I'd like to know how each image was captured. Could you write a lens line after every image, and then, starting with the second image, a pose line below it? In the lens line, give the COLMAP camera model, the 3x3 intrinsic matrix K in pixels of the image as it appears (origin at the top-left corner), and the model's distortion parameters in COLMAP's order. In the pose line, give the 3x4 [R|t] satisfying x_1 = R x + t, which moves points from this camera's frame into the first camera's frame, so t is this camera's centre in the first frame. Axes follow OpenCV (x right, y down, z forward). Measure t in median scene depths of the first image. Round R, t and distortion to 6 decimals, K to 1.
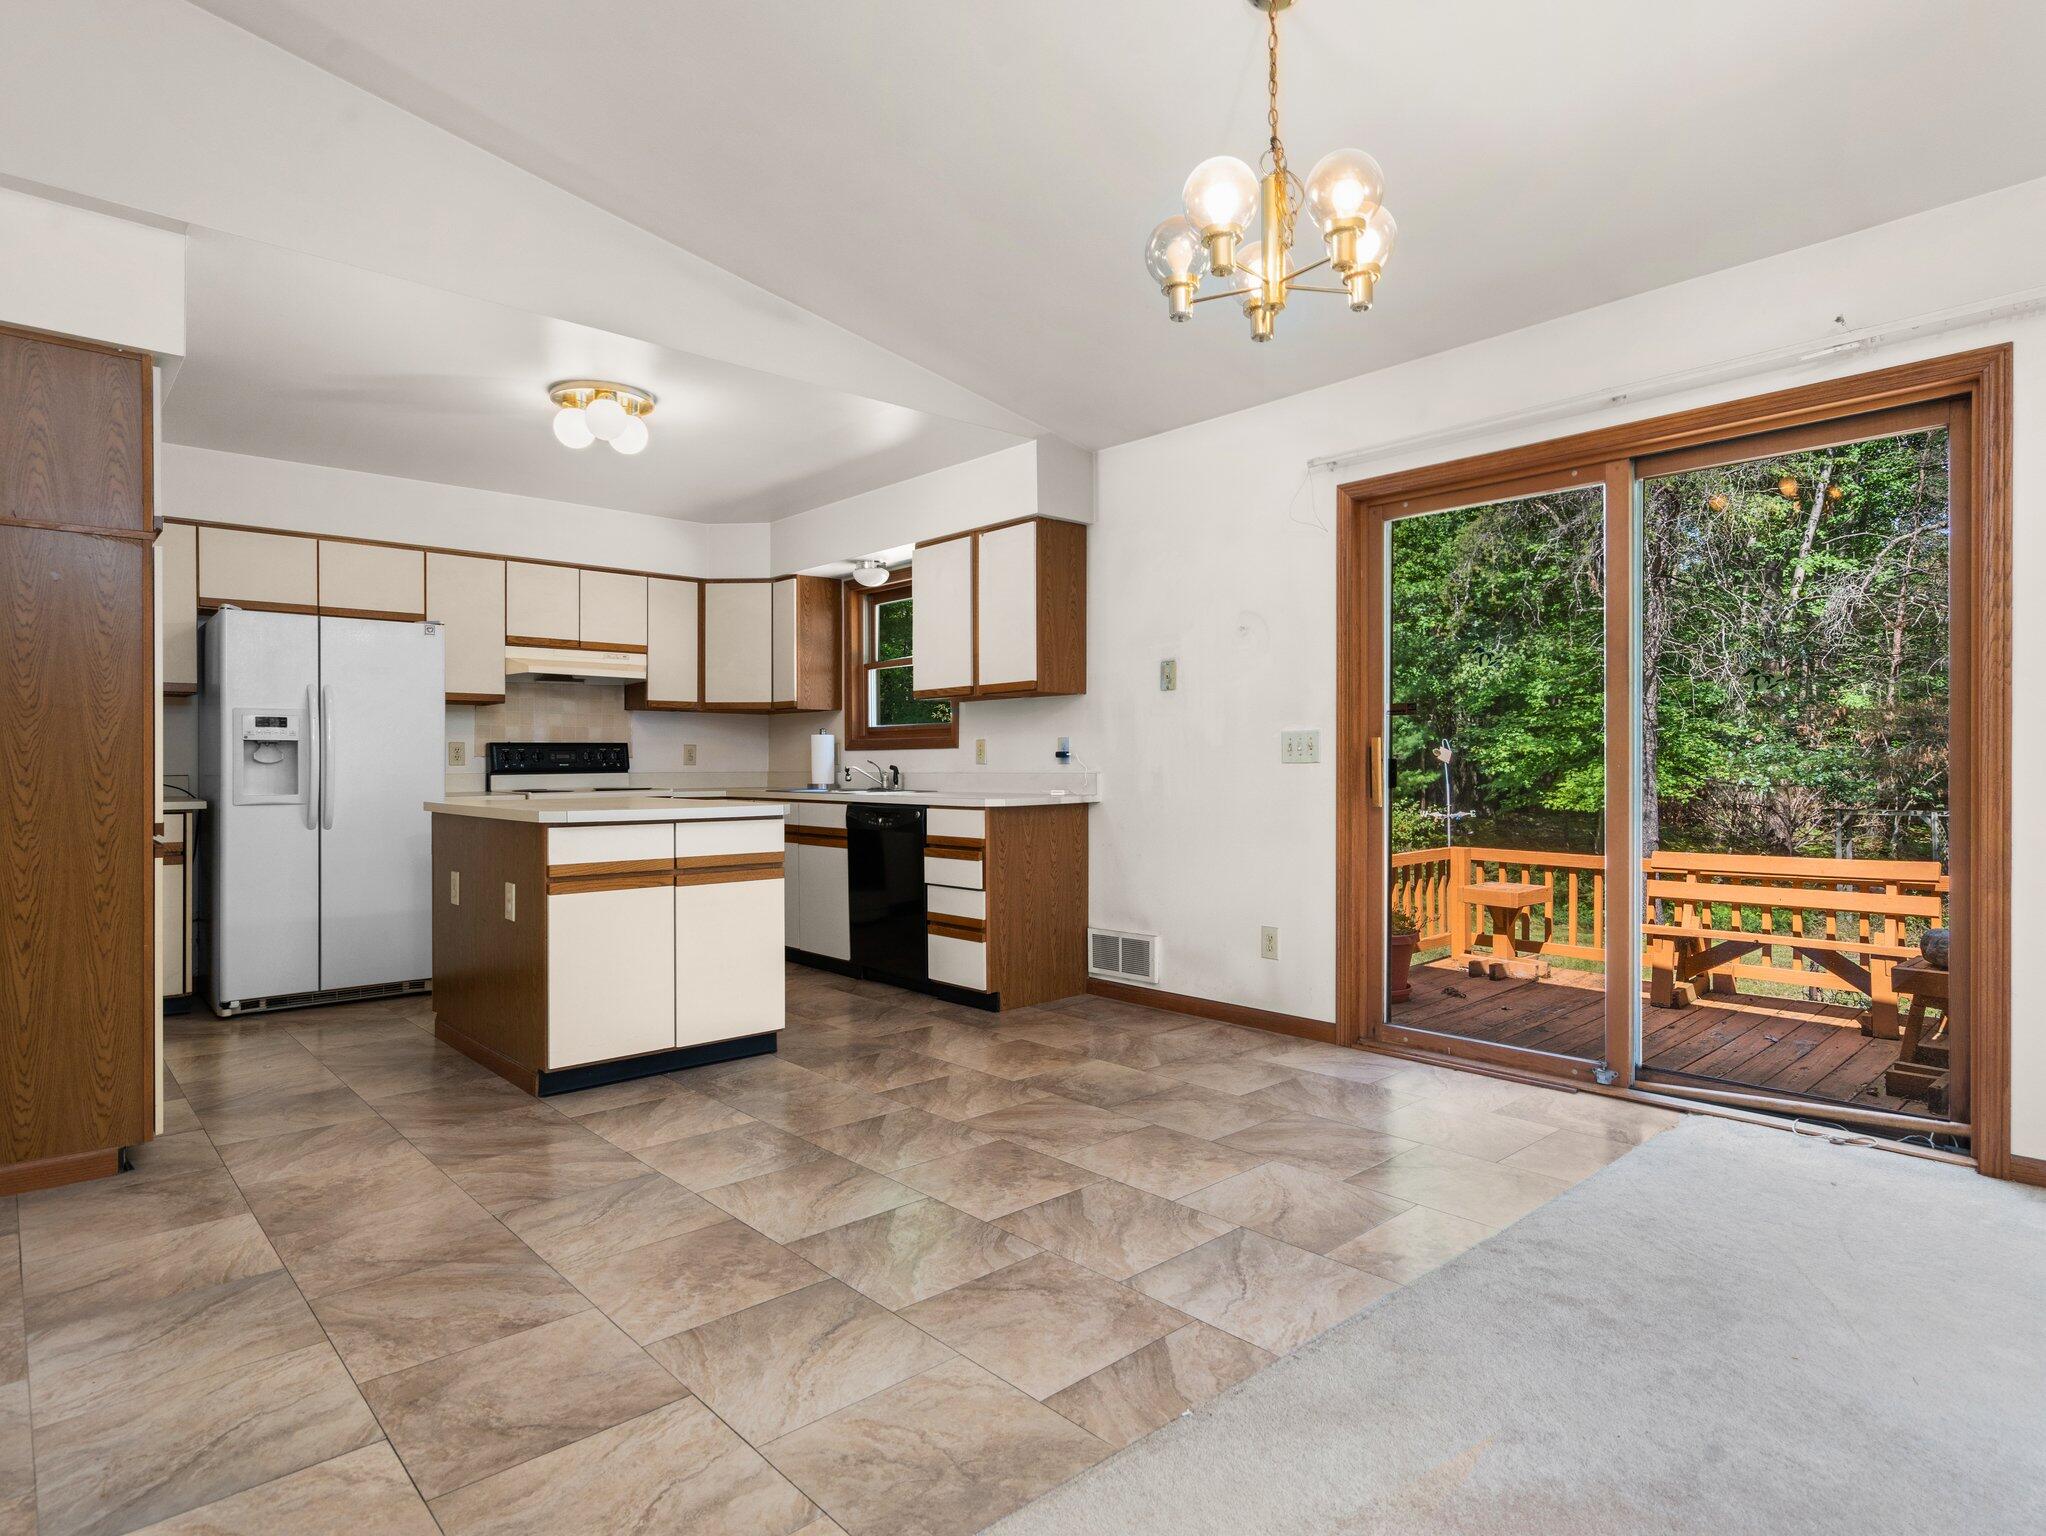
lens RADIAL K [[1140.5, 0, 1016.9], [0, 1140.5, 759.5], [0, 0, 1]] dist [-0.001411, 0.001464]
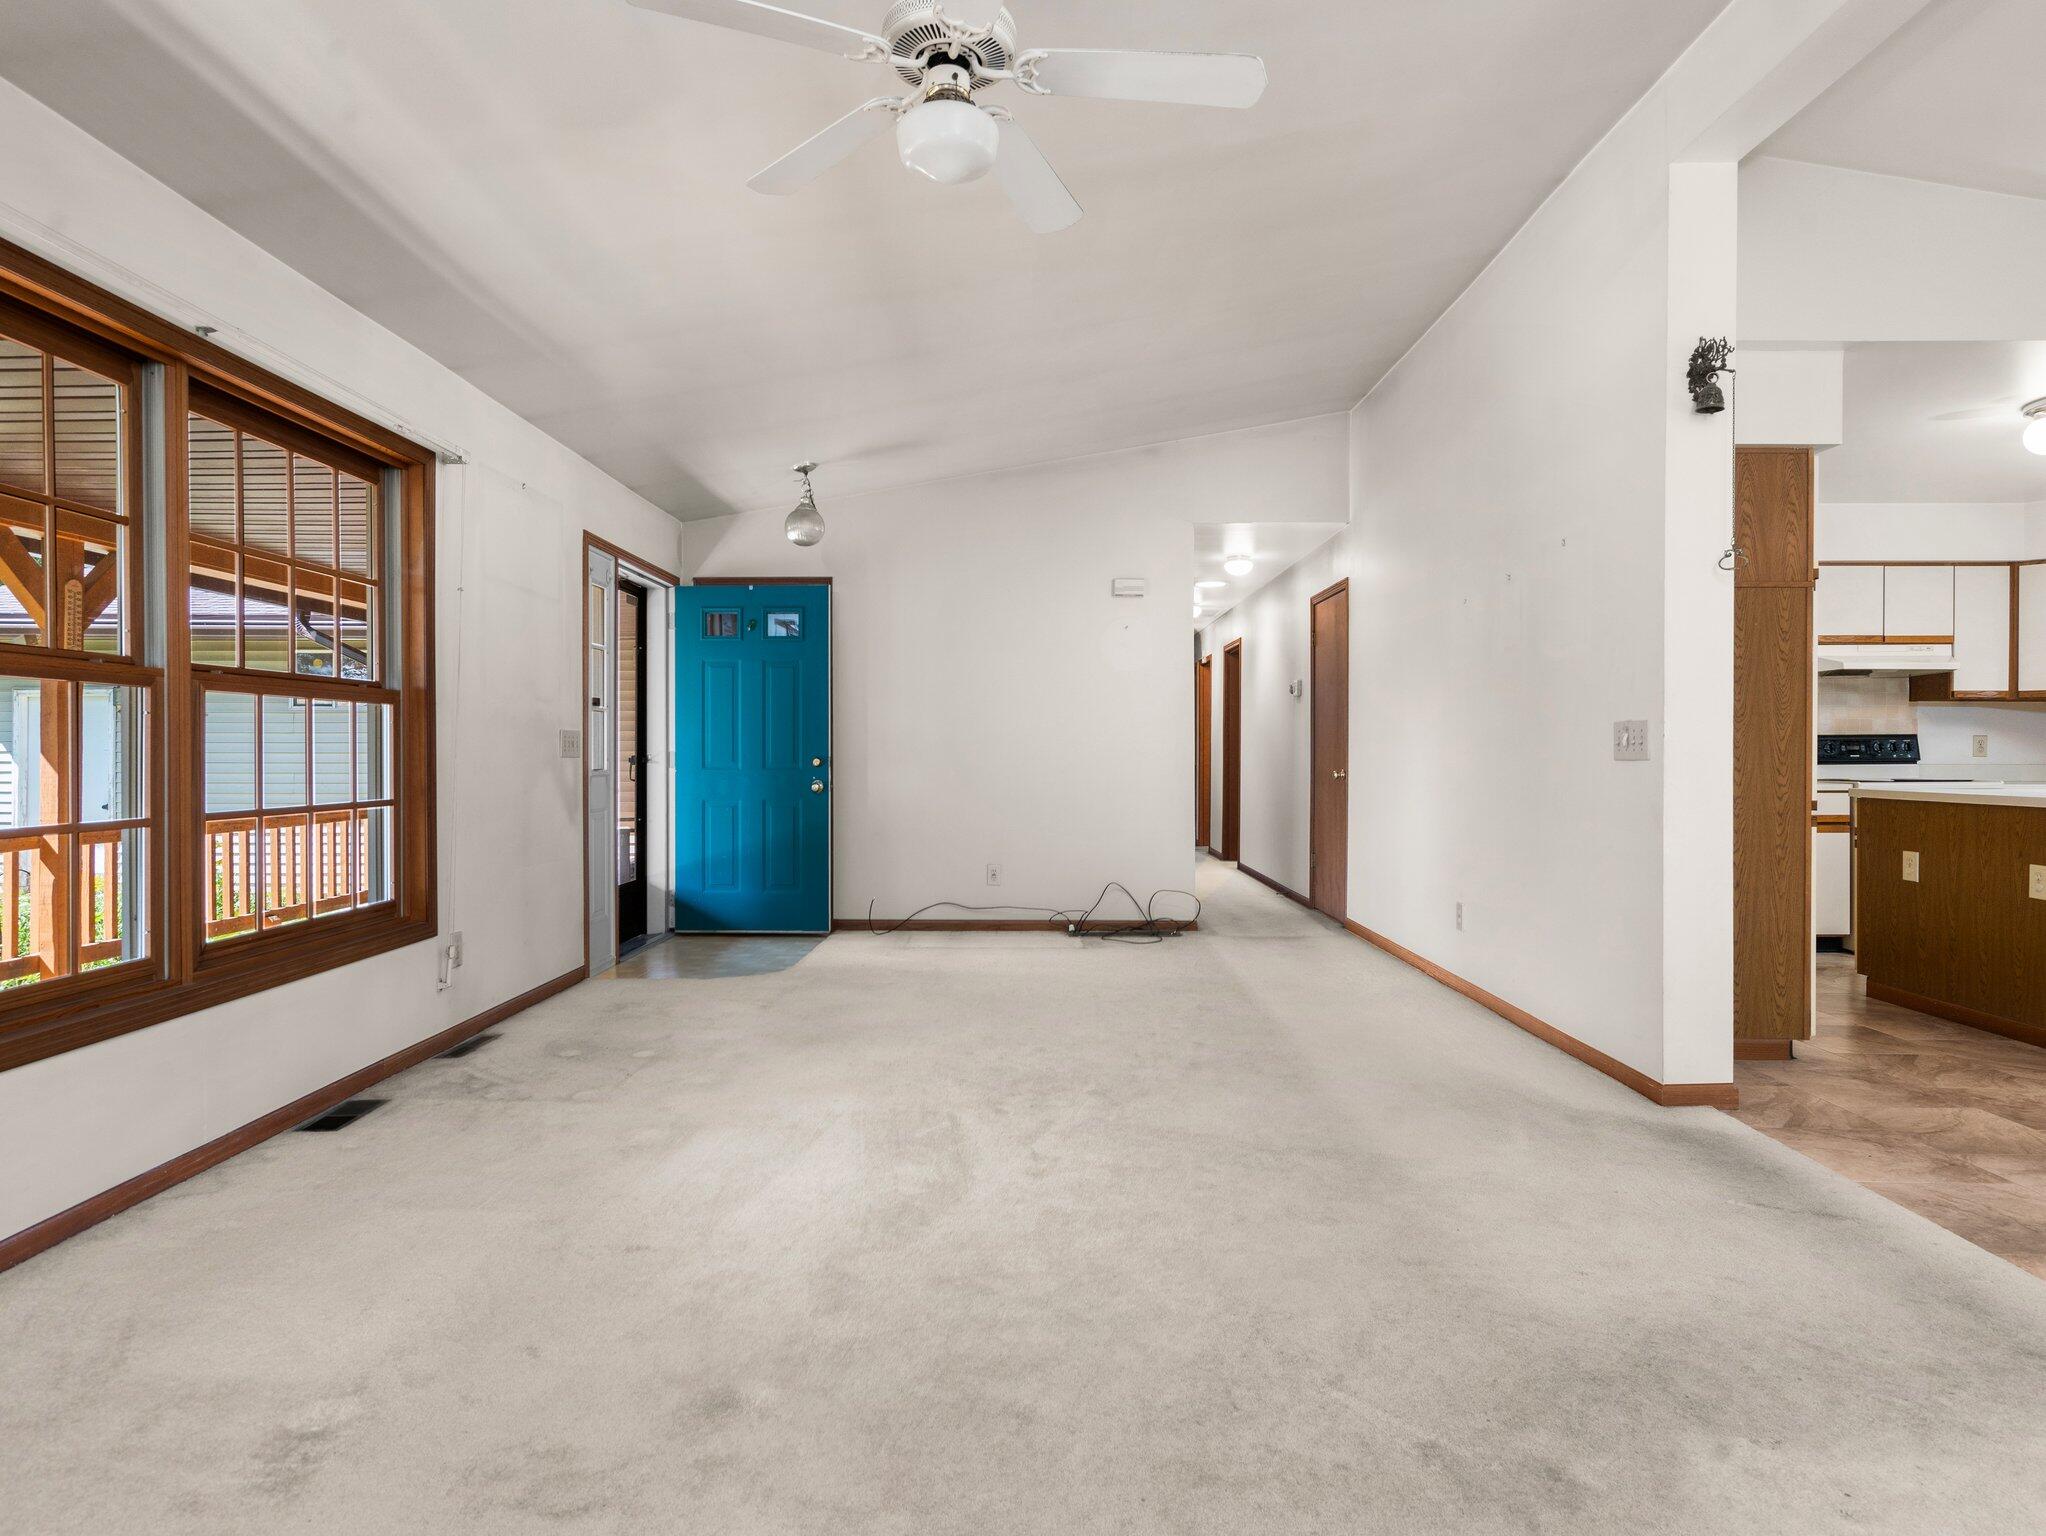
lens RADIAL K [[1140.5, 0, 1016.9], [0, 1140.5, 759.5], [0, 0, 1]] dist [-0.001411, 0.001464]
pose [[0.736479, 0.005460, -0.676439, -0.369968], [0.001150, 0.999956, 0.009324, -0.003592], [0.676460, -0.007645, 0.736440, -0.409442]]
